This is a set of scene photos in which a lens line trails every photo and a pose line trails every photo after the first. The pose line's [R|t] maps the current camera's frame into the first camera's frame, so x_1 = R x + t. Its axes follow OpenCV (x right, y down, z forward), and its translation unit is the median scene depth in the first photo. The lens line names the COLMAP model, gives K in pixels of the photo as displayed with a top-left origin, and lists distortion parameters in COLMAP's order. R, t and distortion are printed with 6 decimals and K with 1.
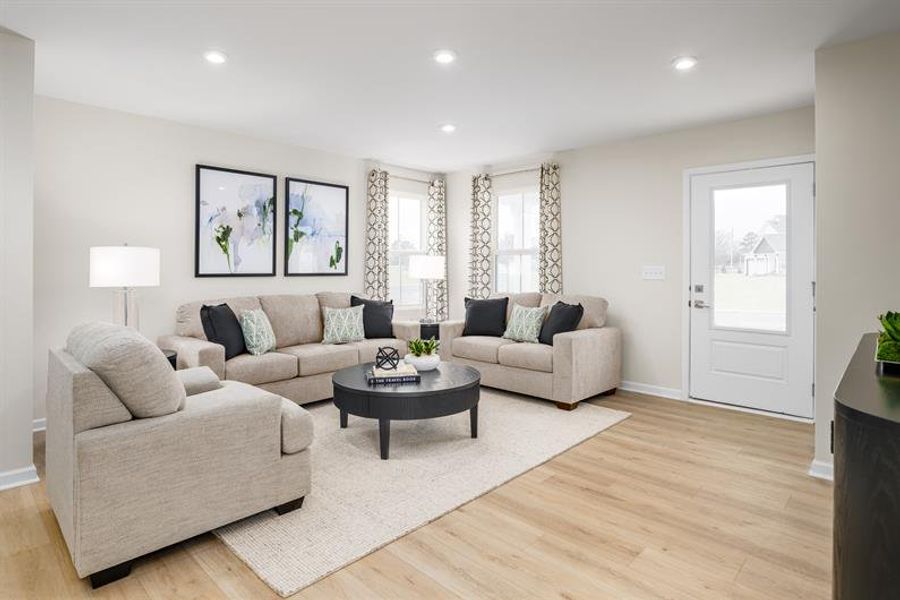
lens RADIAL K [[491.7, 0, 450.0], [0, 491.7, 263.7], [0, 0, 1]] dist [-0.002424, -0.001743]
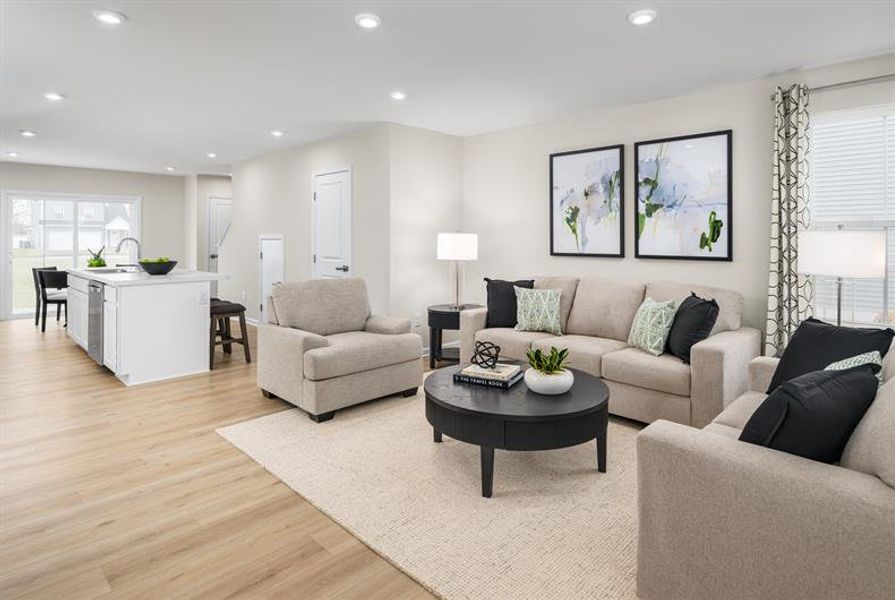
lens RADIAL K [[491.7, 0, 446.9], [0, 491.7, 234.1], [0, 0, 1]] dist [-0.003019, -0.001879]
pose [[-0.031024, -0.008930, -0.999479, 0.546915], [0.006825, 0.999935, -0.009146, -0.011101], [0.999495, -0.007105, -0.030961, 0.715634]]
